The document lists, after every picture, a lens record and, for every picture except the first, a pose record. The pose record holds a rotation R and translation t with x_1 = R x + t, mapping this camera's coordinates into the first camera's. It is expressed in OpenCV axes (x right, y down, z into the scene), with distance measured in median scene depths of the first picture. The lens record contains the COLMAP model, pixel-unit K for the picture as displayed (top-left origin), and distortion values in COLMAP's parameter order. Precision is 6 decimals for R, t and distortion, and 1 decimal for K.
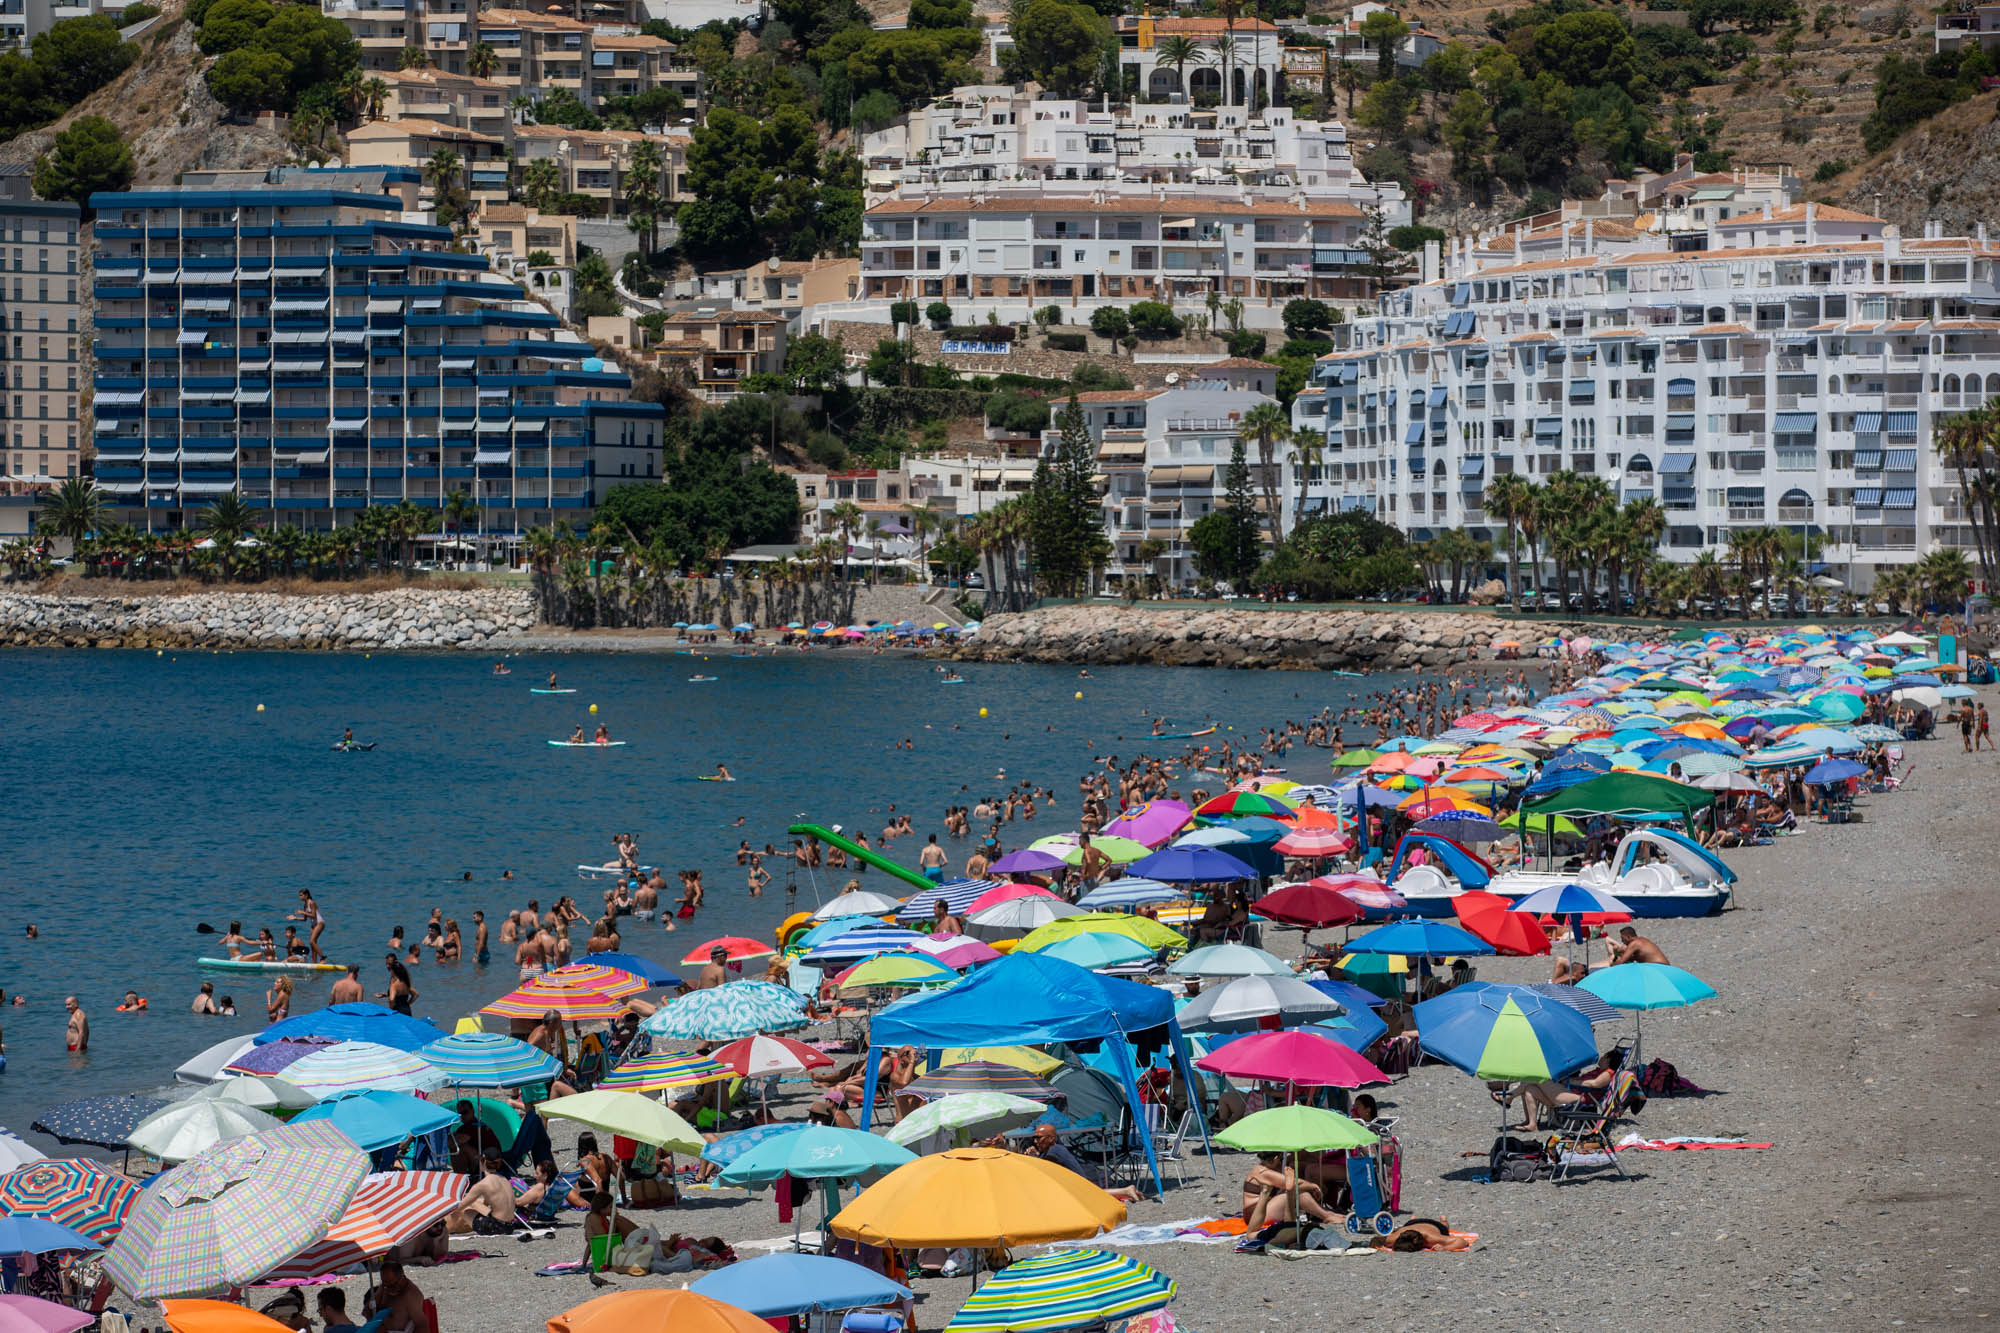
lens RADIAL K [[7408.6, 0, 1054.0], [0, 7408.6, 672.9], [0, 0, 1]] dist [0.202943, 5.679344]
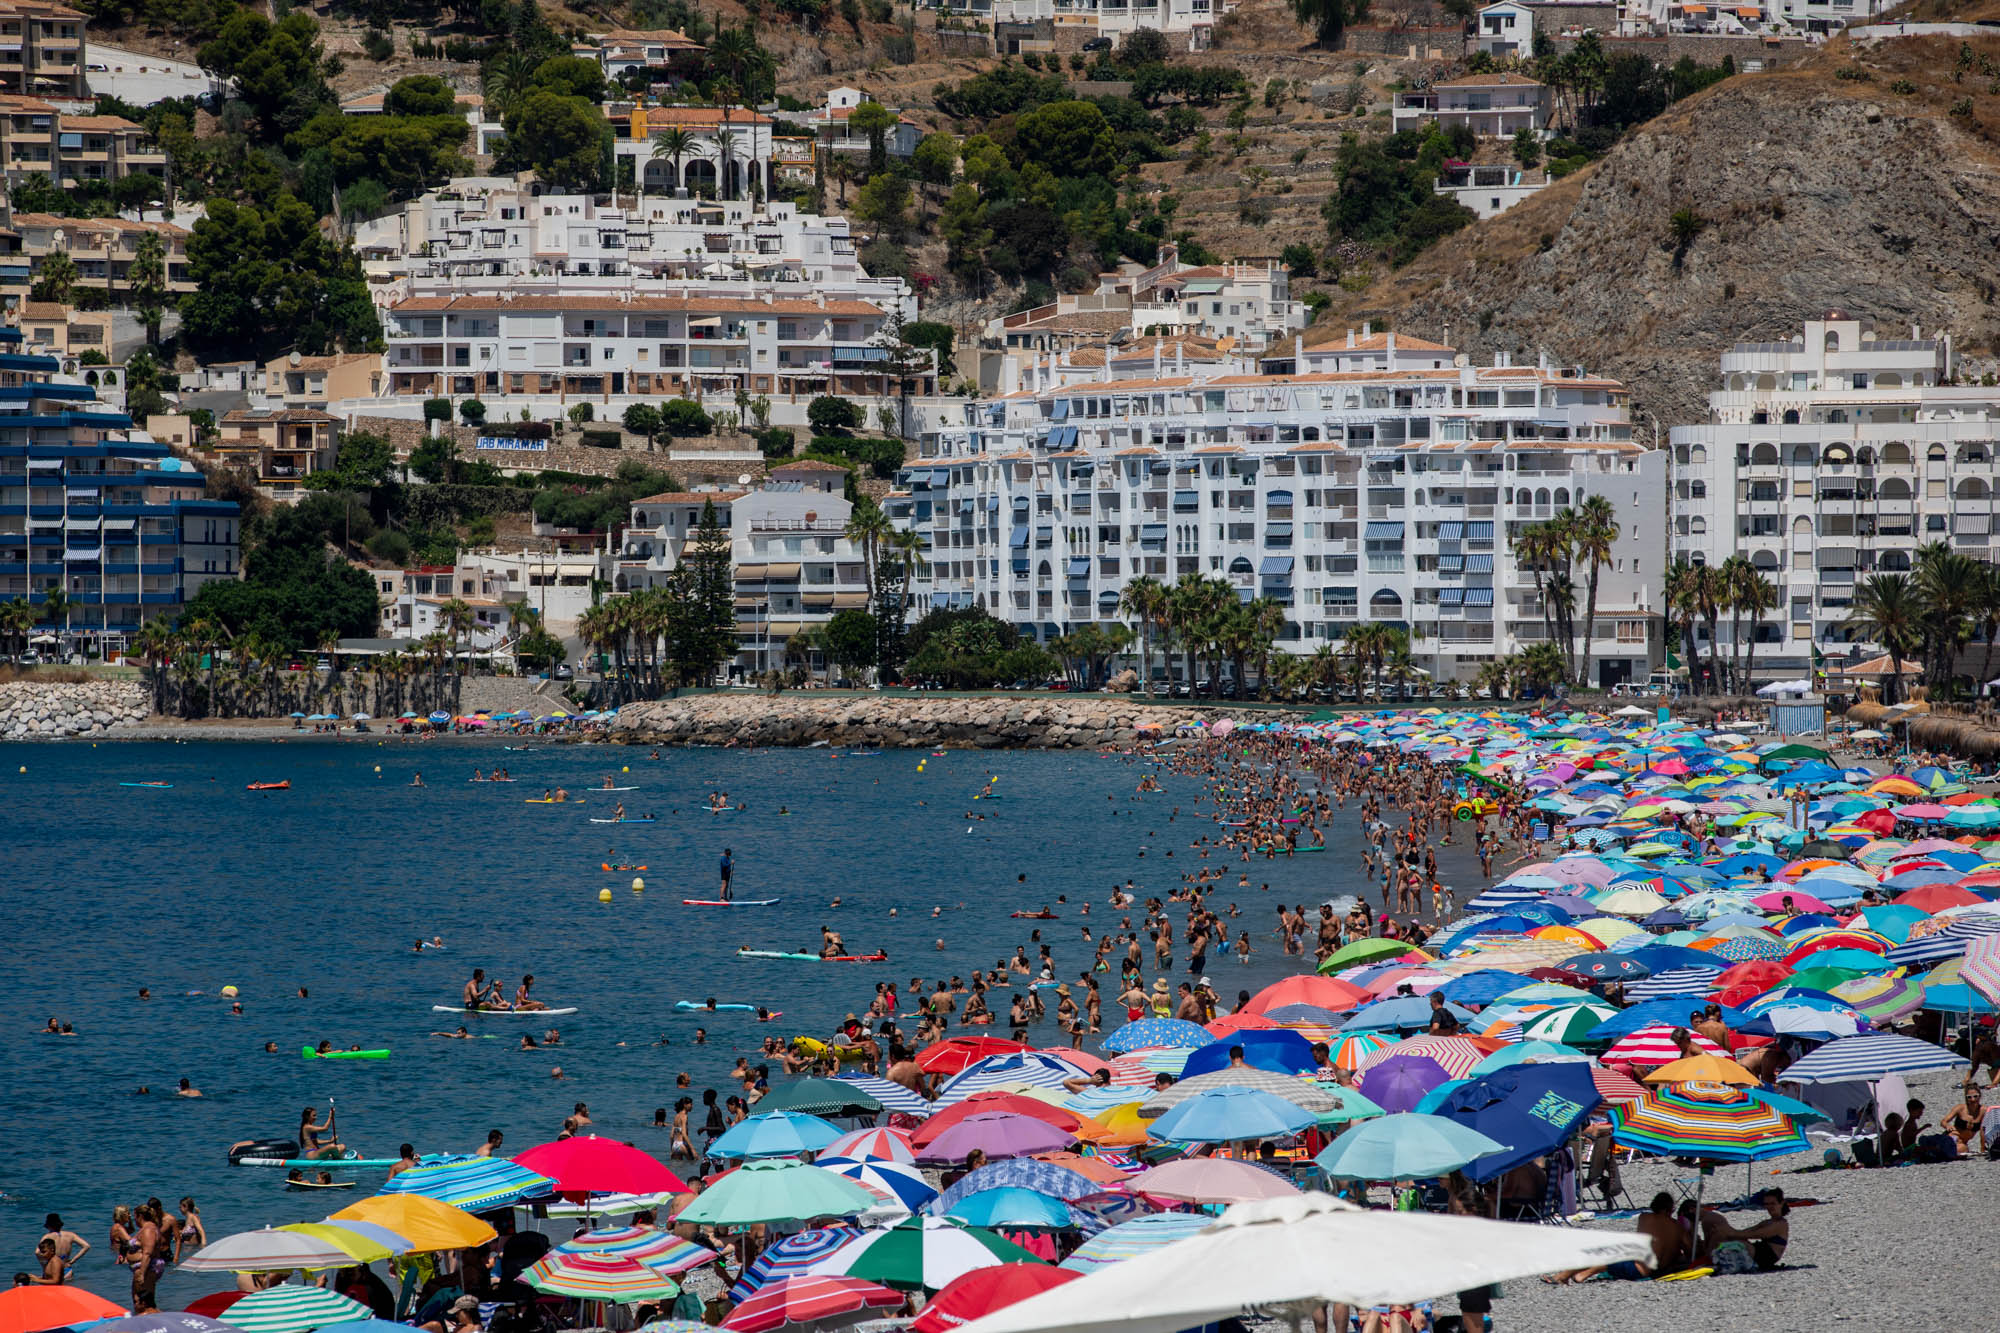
lens RADIAL K [[10424.7, 0, 1000.0], [0, 10424.7, 666.5], [0, 0, 1]] dist [1.227732, -0.561099]
pose [[0.994107, -0.002794, 0.108364, -0.121459], [0.004216, 0.999908, -0.012896, 0.006755], [-0.108318, 0.013277, 0.994028, -0.532403]]
